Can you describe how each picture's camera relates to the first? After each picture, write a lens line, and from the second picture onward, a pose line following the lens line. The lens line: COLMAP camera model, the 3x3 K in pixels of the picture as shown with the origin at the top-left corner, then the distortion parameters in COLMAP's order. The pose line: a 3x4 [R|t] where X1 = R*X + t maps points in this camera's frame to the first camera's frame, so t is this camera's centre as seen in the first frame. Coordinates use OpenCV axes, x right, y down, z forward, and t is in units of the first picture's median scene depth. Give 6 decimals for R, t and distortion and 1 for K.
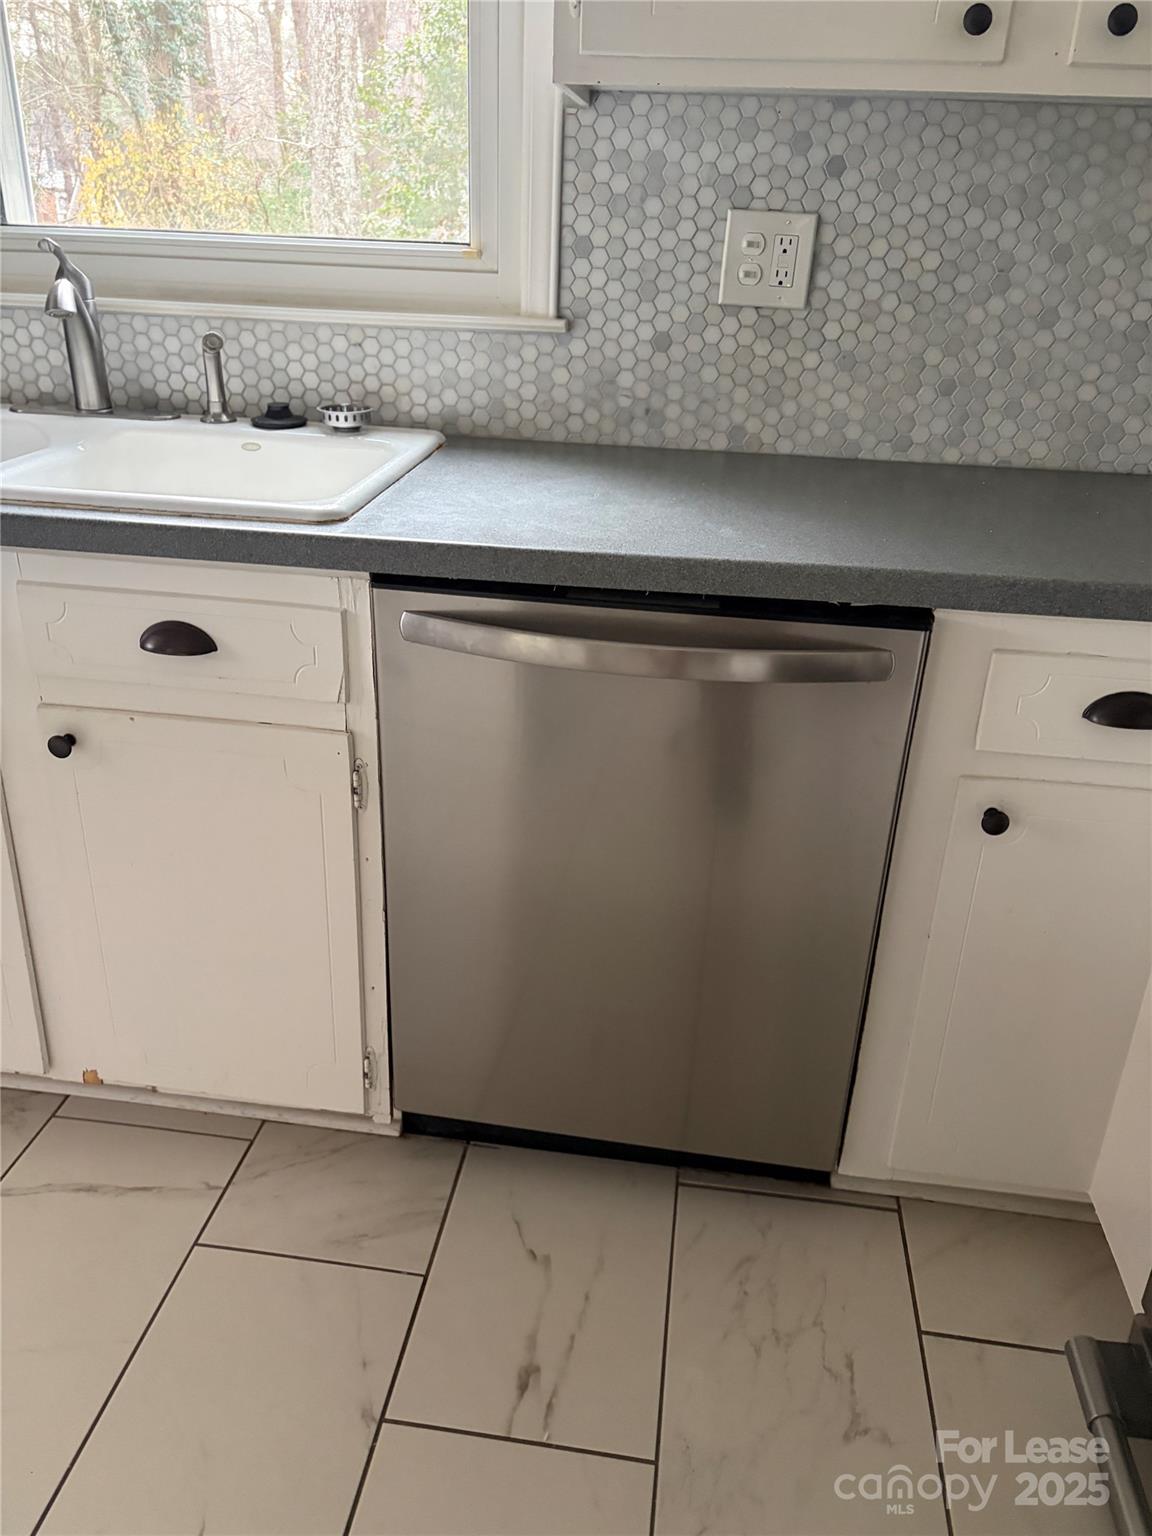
lens RADIAL K [[1166.8, 0, 563.7], [0, 1166.8, 775.0], [0, 0, 1]] dist [0.025470, -0.027680]
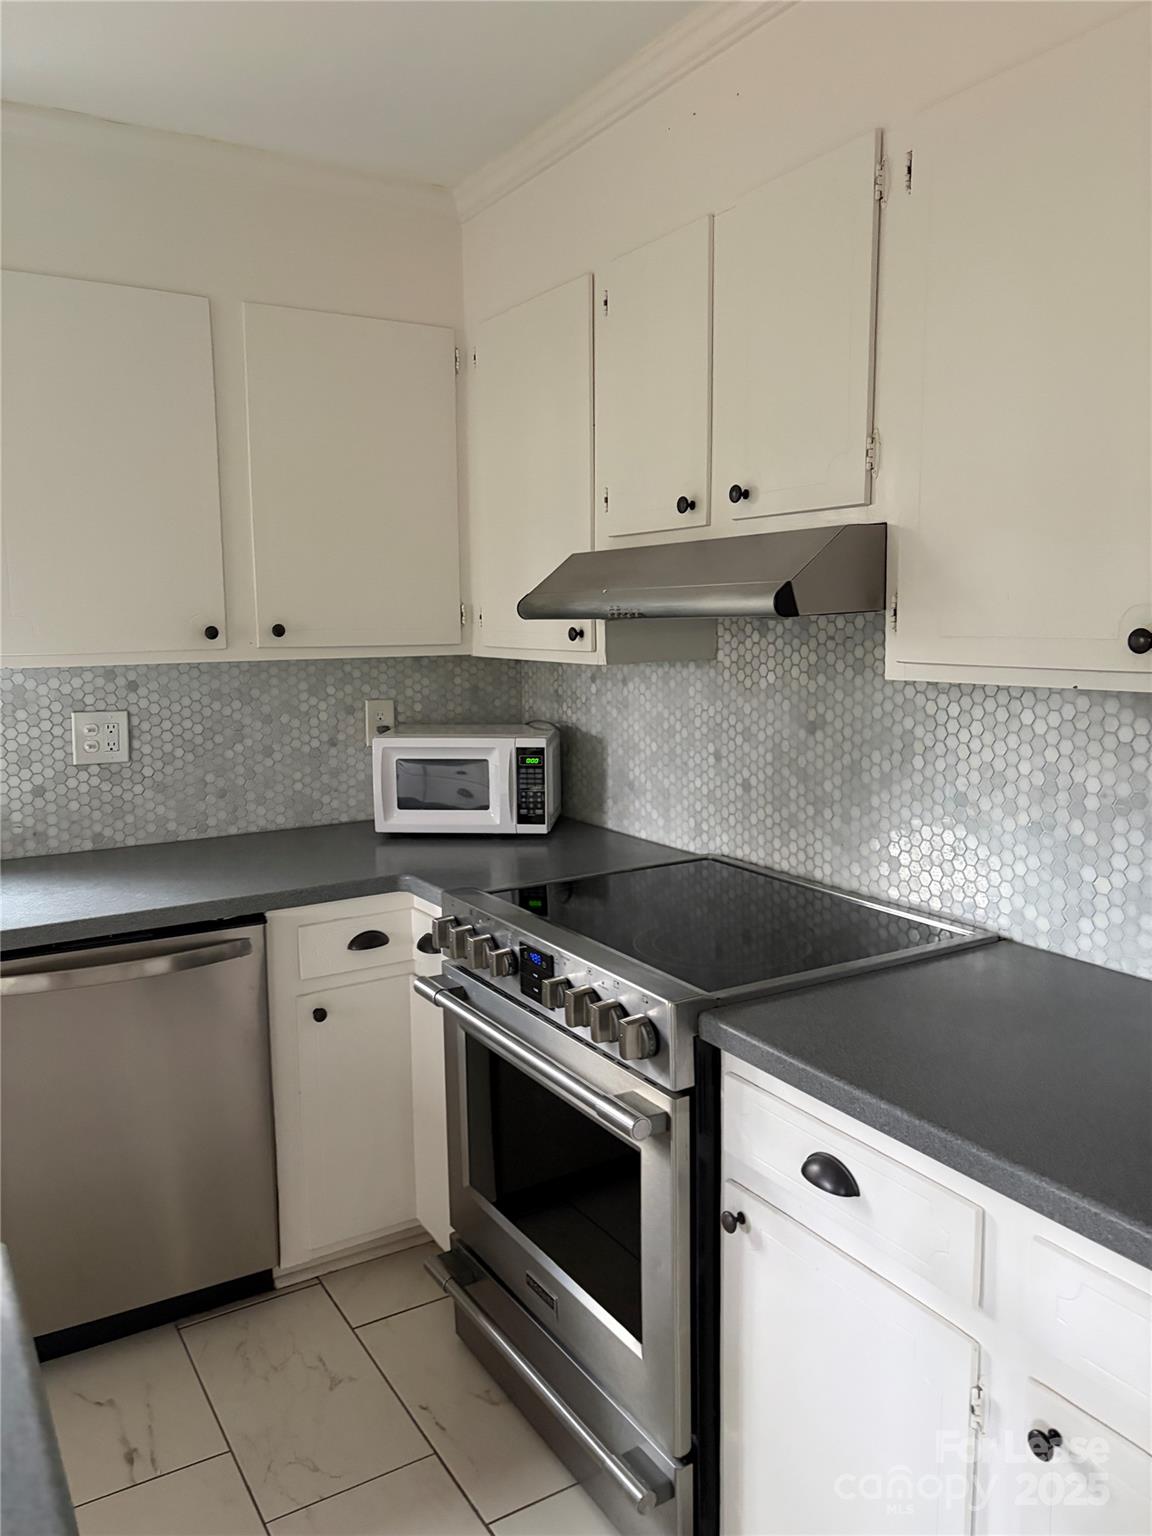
lens RADIAL K [[1166.8, 0, 566.9], [0, 1166.8, 769.0], [0, 0, 1]] dist [0.025470, -0.027680]
pose [[0.779854, -0.127198, 0.612901, -0.332203], [0.297339, 0.936895, -0.183896, 0.104471], [-0.550833, 0.325651, 0.768462, -0.623895]]
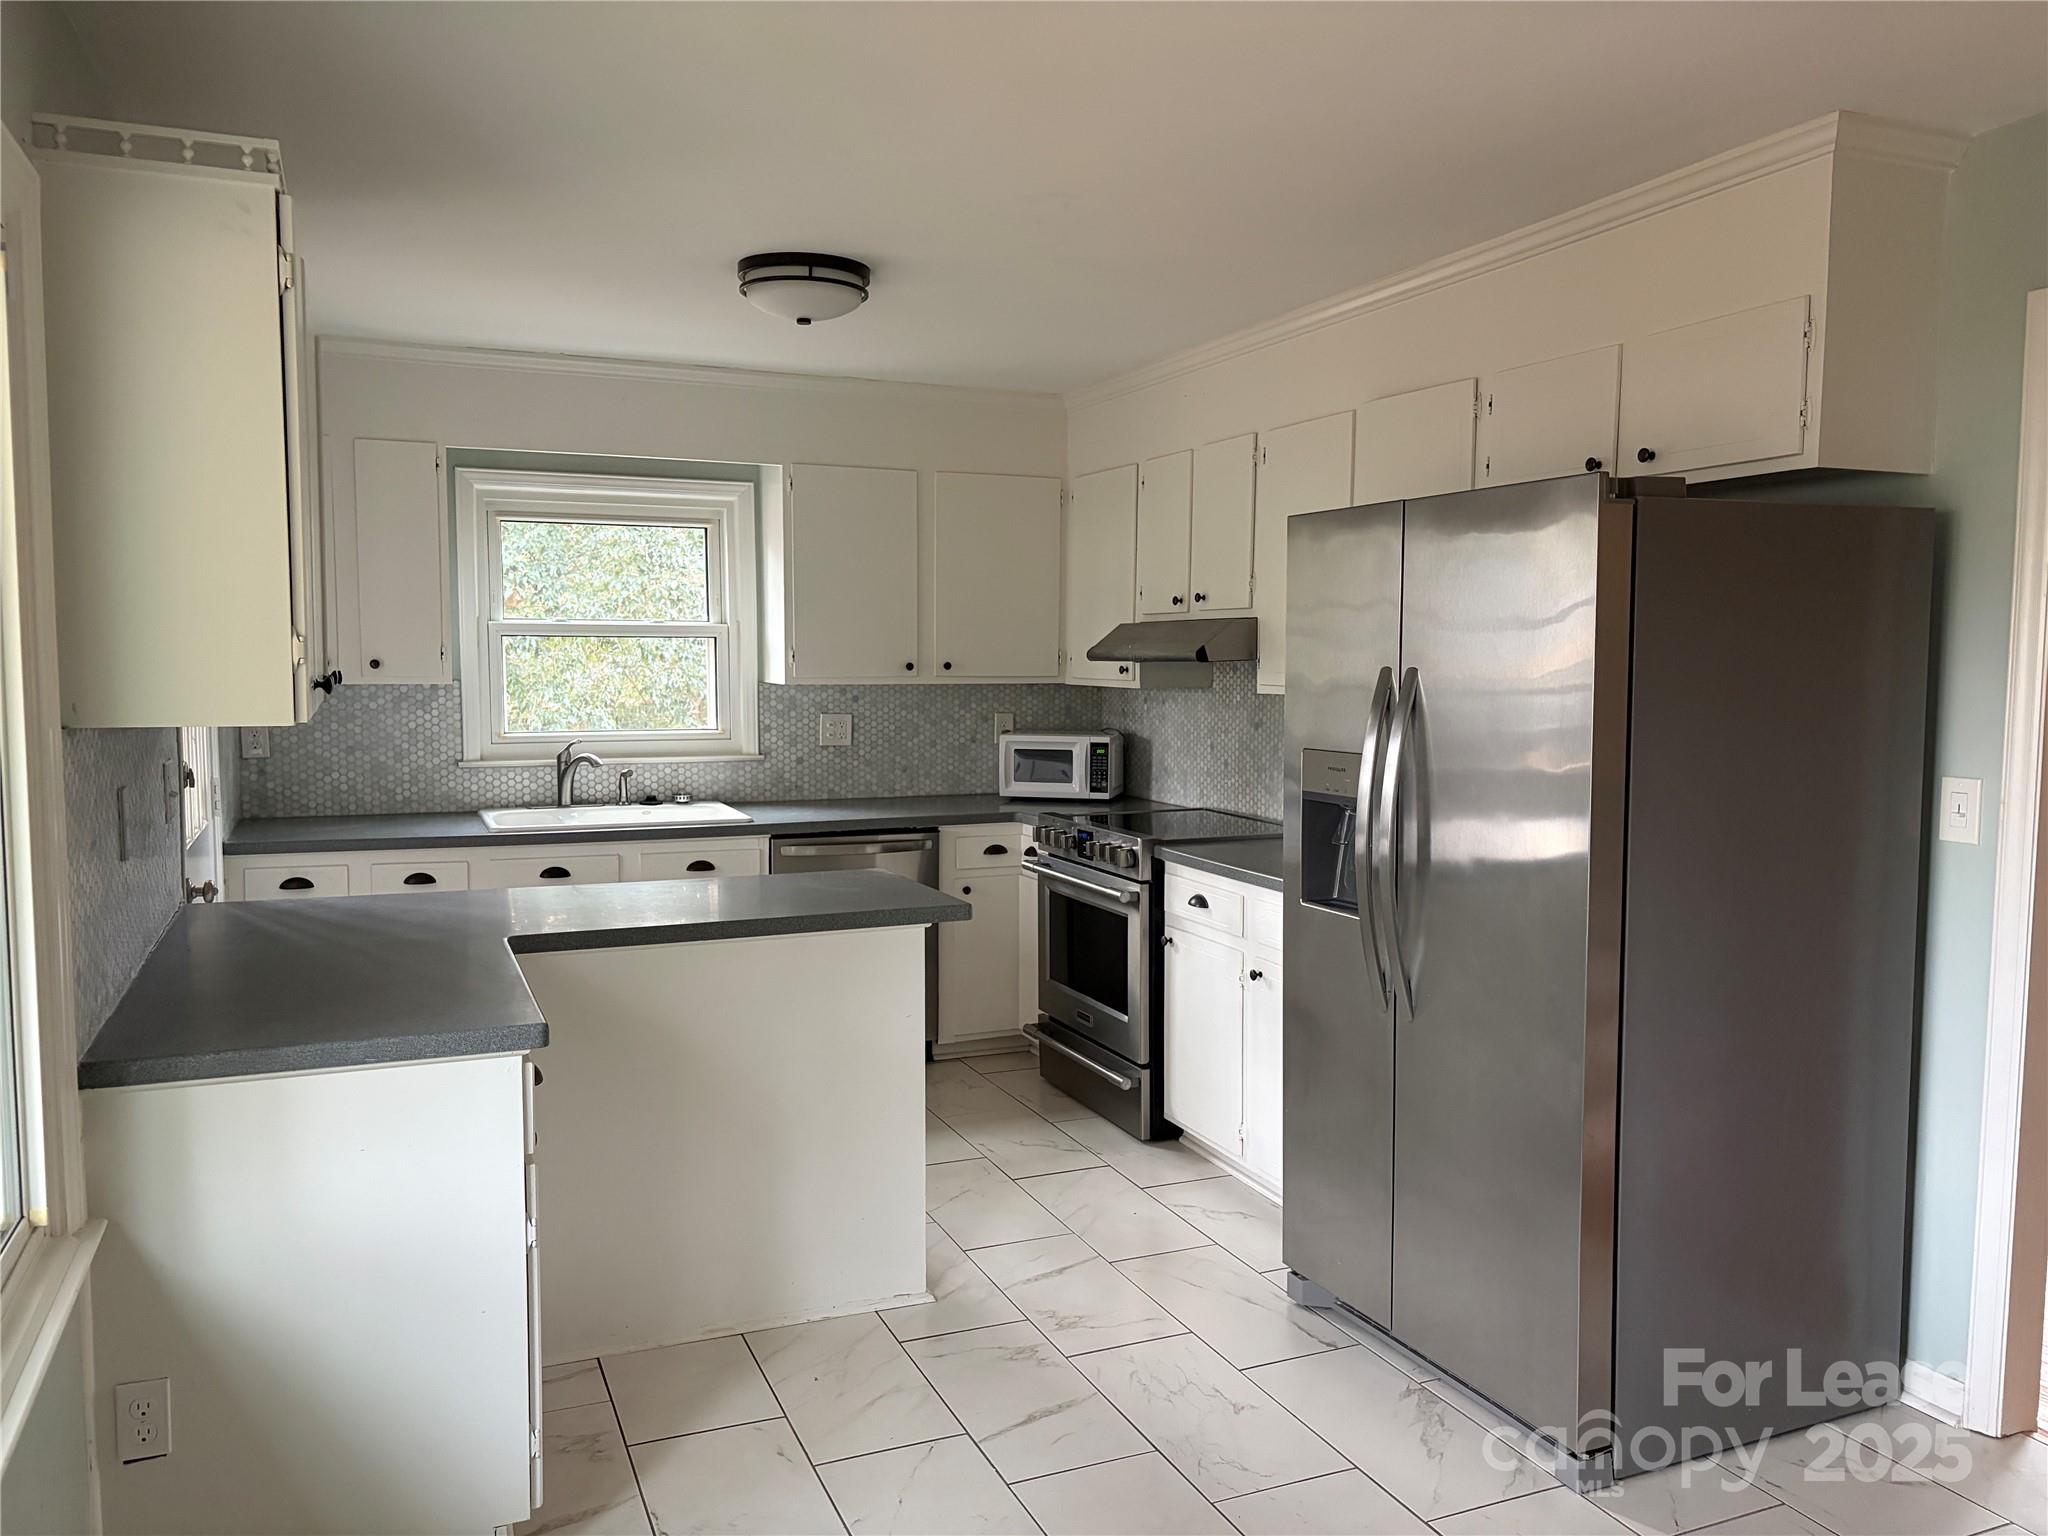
lens RADIAL K [[1555.8, 0, 1020.1], [0, 1555.8, 776.5], [0, 0, 1]] dist [0.025470, -0.027680]
pose [[0.858829, -0.072245, 0.507142, -1.278952], [0.238485, 0.932563, -0.271018, 0.729267], [-0.453362, 0.353704, 0.818142, -2.074487]]
